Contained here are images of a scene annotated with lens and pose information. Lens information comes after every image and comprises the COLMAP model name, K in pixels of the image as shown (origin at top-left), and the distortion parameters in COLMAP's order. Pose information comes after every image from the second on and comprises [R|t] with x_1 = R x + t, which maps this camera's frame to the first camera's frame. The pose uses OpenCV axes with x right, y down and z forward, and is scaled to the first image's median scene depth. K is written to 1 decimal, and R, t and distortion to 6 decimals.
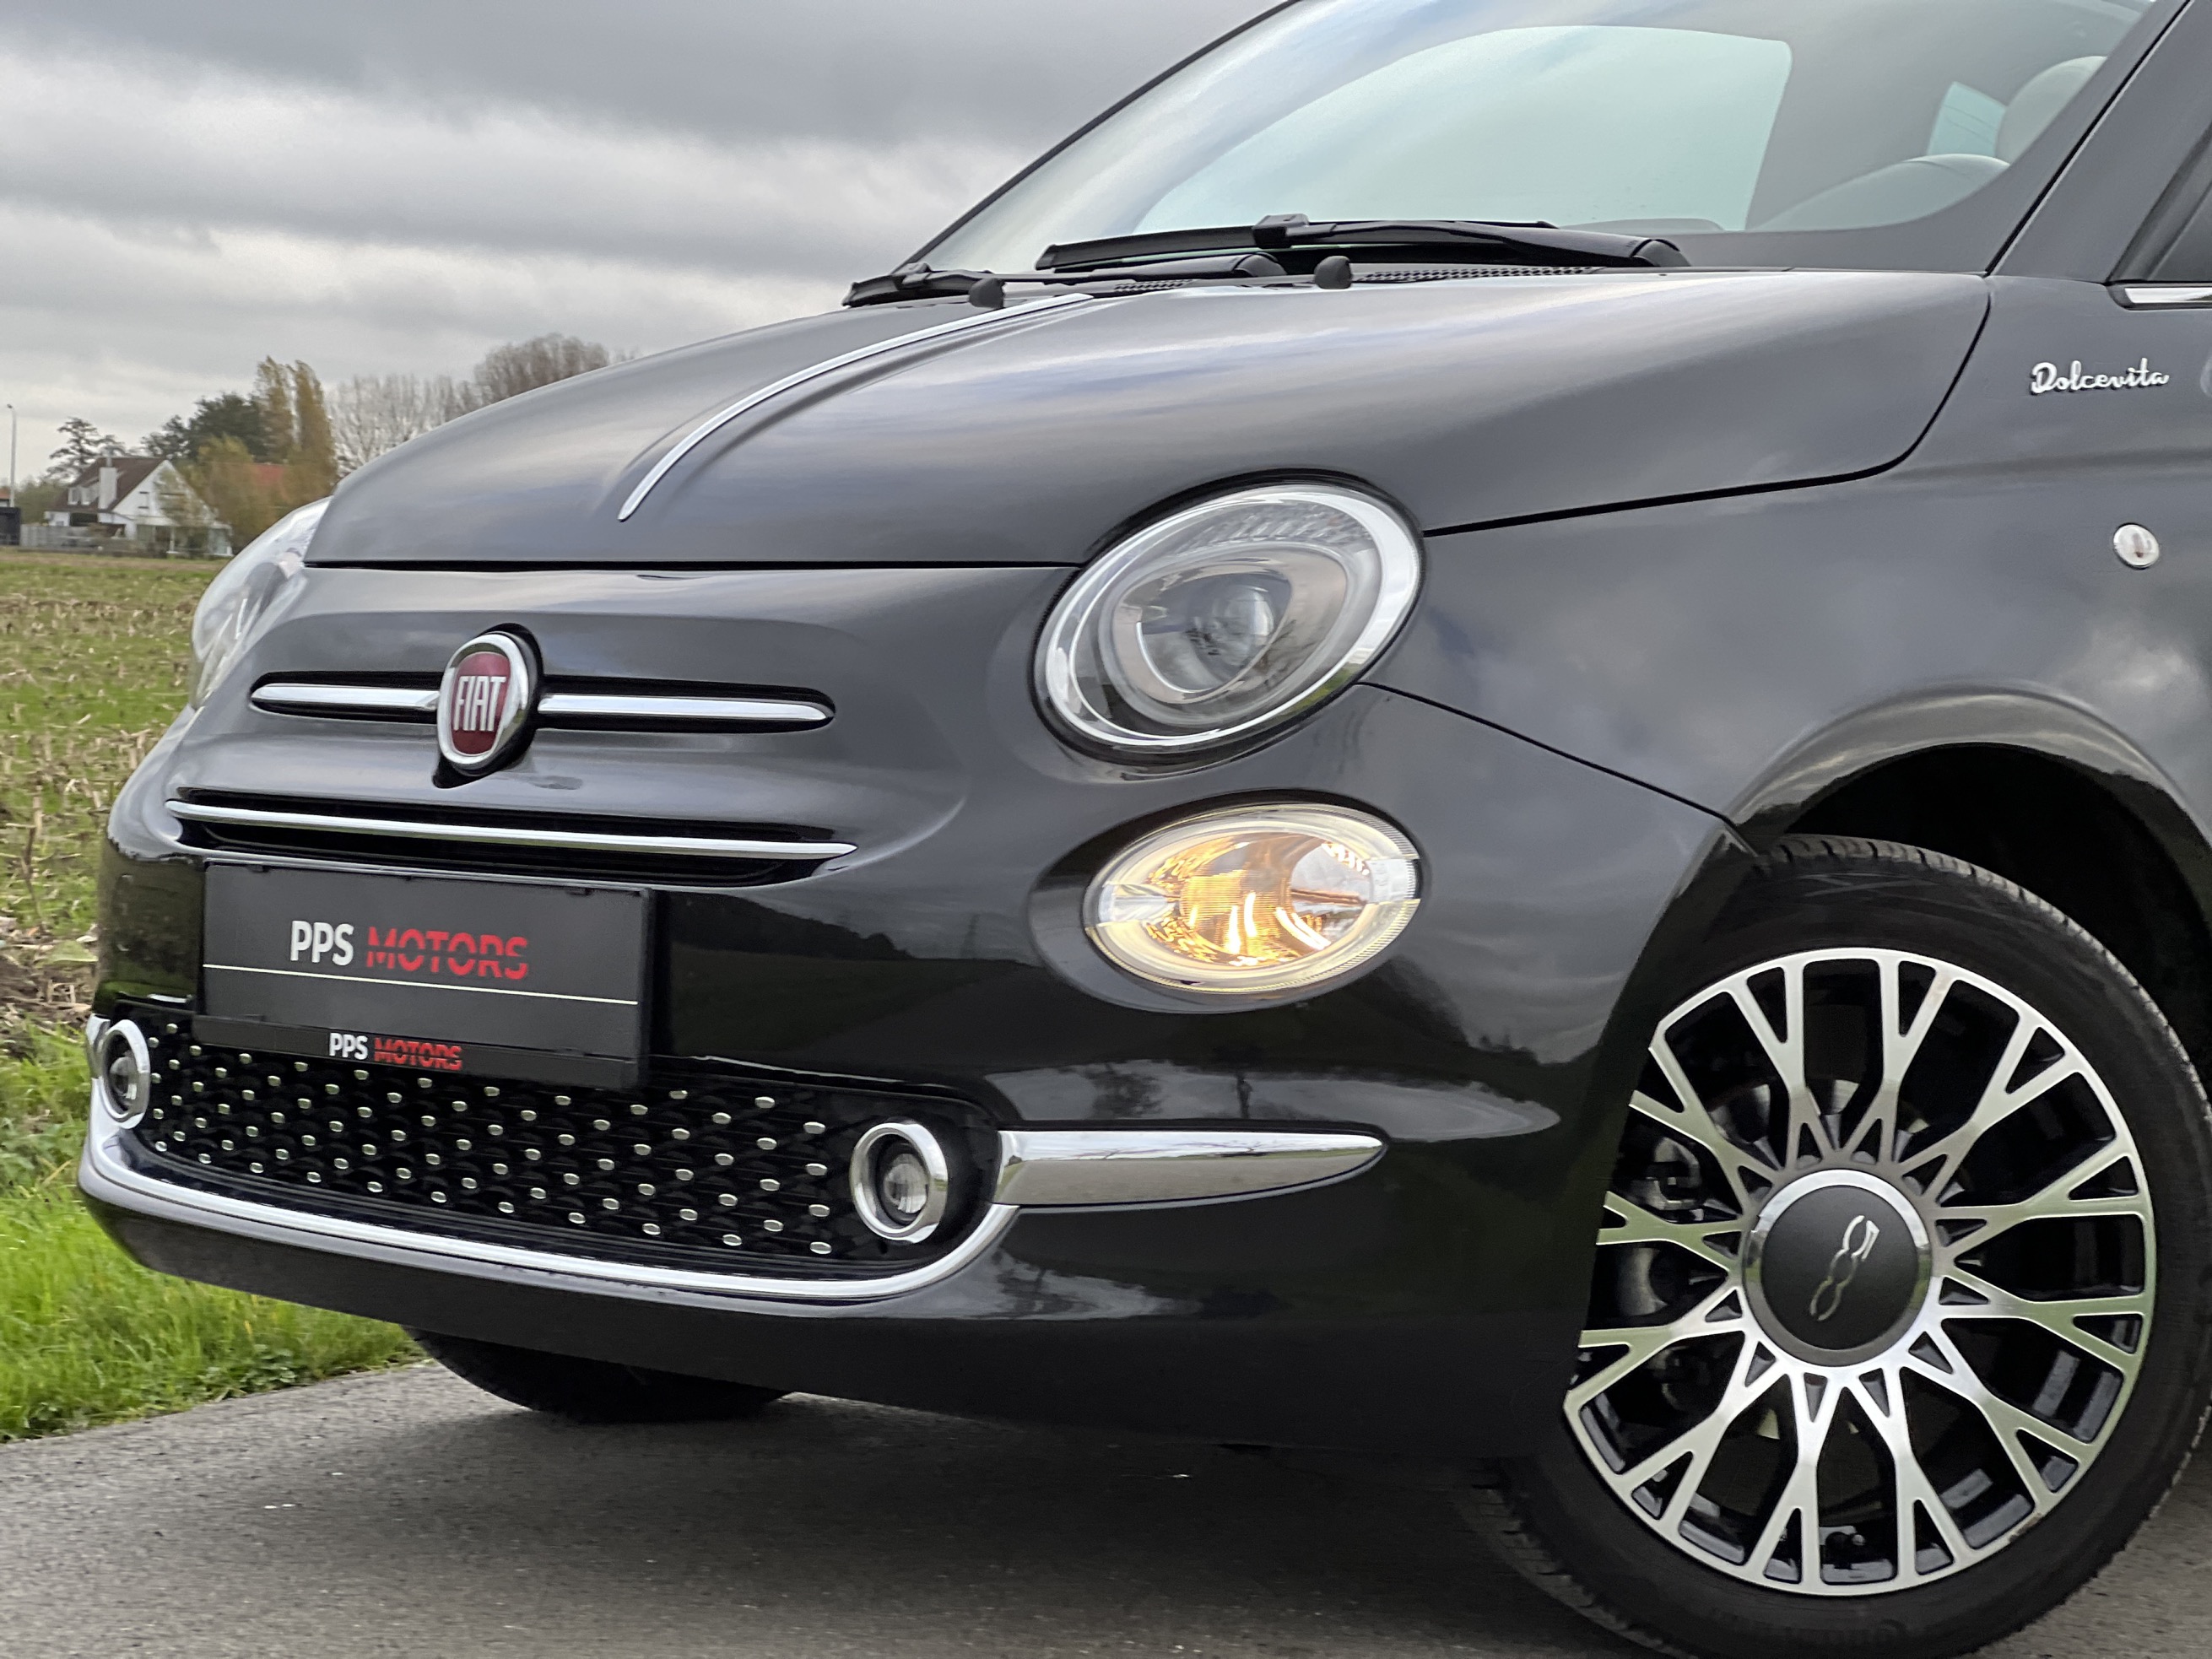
lens RADIAL K [[5080.4, 0, 1140.0], [0, 5080.4, 933.5], [0, 0, 1]] dist [0.072691, 0.000000]
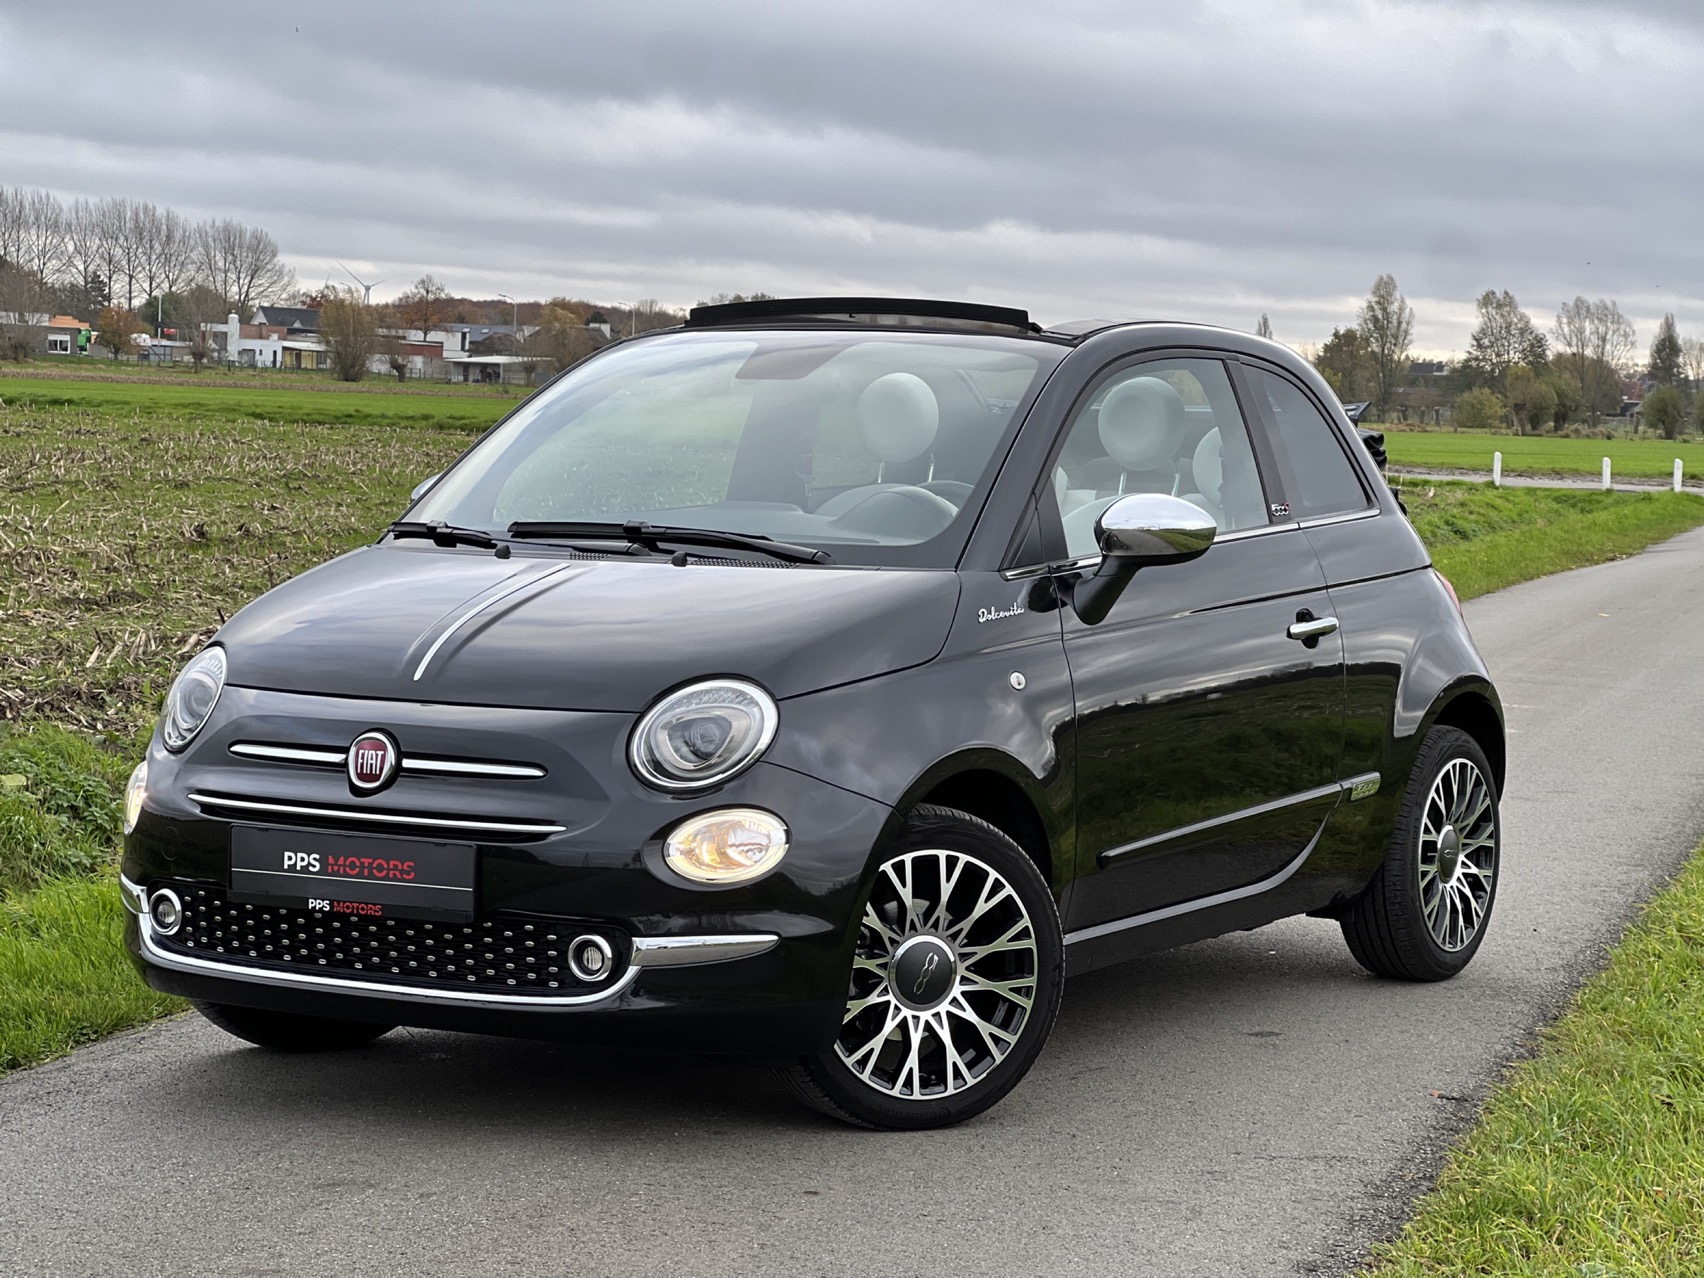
lens RADIAL K [[3913.9, 0, 878.2], [0, 3913.9, 802.2], [0, 0, 1]] dist [0.072691, 0.000000]
pose [[0.961262, -0.029560, 0.274047, -0.424992], [0.014487, 0.998277, 0.056864, -0.133529], [-0.275256, -0.050692, 0.960034, -0.891092]]
